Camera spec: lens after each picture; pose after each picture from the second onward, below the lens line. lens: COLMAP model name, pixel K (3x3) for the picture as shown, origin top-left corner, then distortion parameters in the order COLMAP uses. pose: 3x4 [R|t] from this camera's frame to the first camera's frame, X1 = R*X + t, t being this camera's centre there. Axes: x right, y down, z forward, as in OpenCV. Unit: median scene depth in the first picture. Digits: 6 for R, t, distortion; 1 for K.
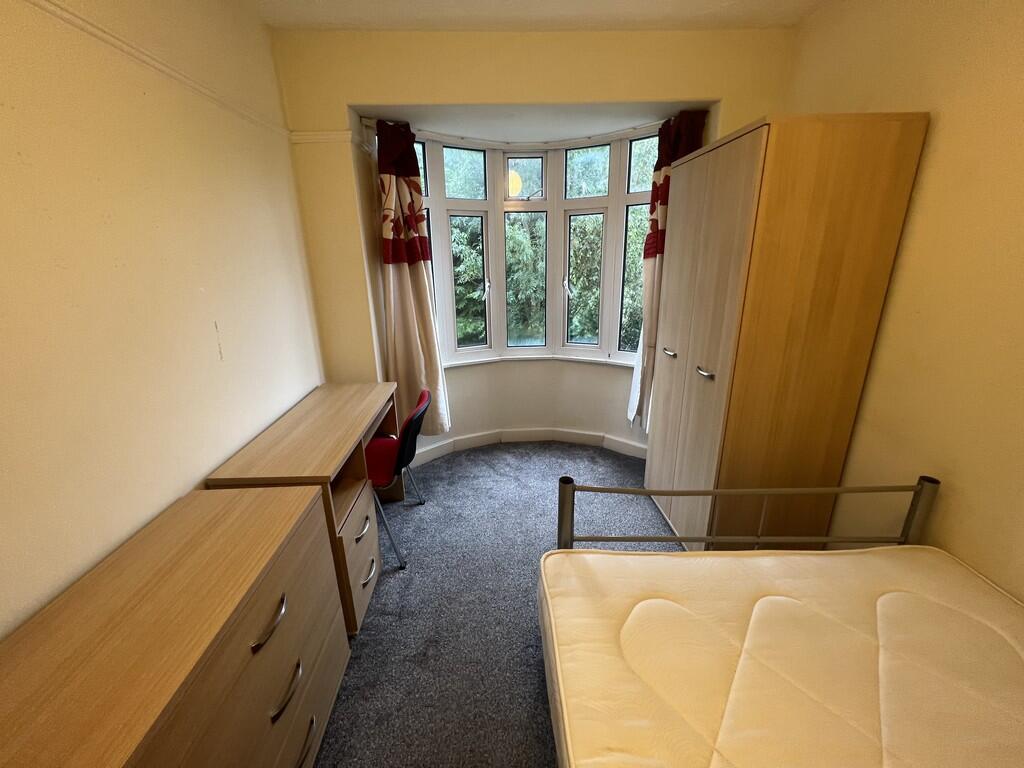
lens RADIAL K [[409.2, 0, 507.9], [0, 409.2, 381.6], [0, 0, 1]] dist [-0.000956, 0.000602]
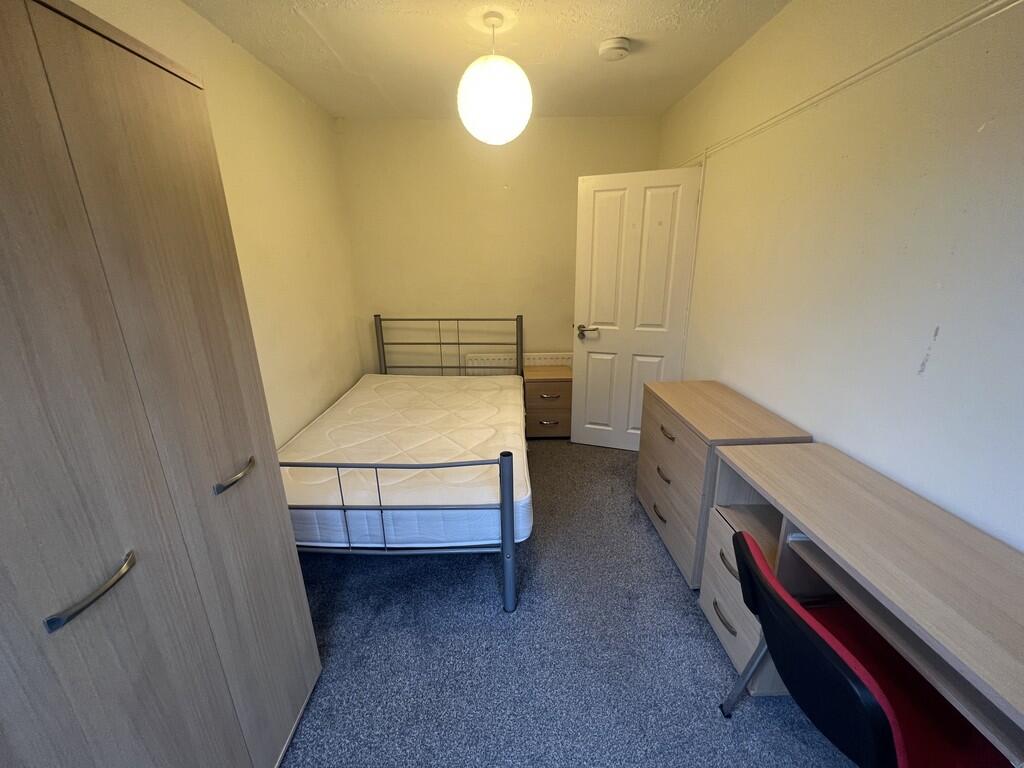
lens RADIAL K [[409.2, 0, 507.9], [0, 409.2, 381.6], [0, 0, 1]] dist [-0.000956, 0.000602]
pose [[-0.998380, 0.033644, 0.045874, 0.072360], [0.053878, 0.818070, 0.572589, -0.552674], [-0.018264, 0.574134, -0.818558, 1.713063]]
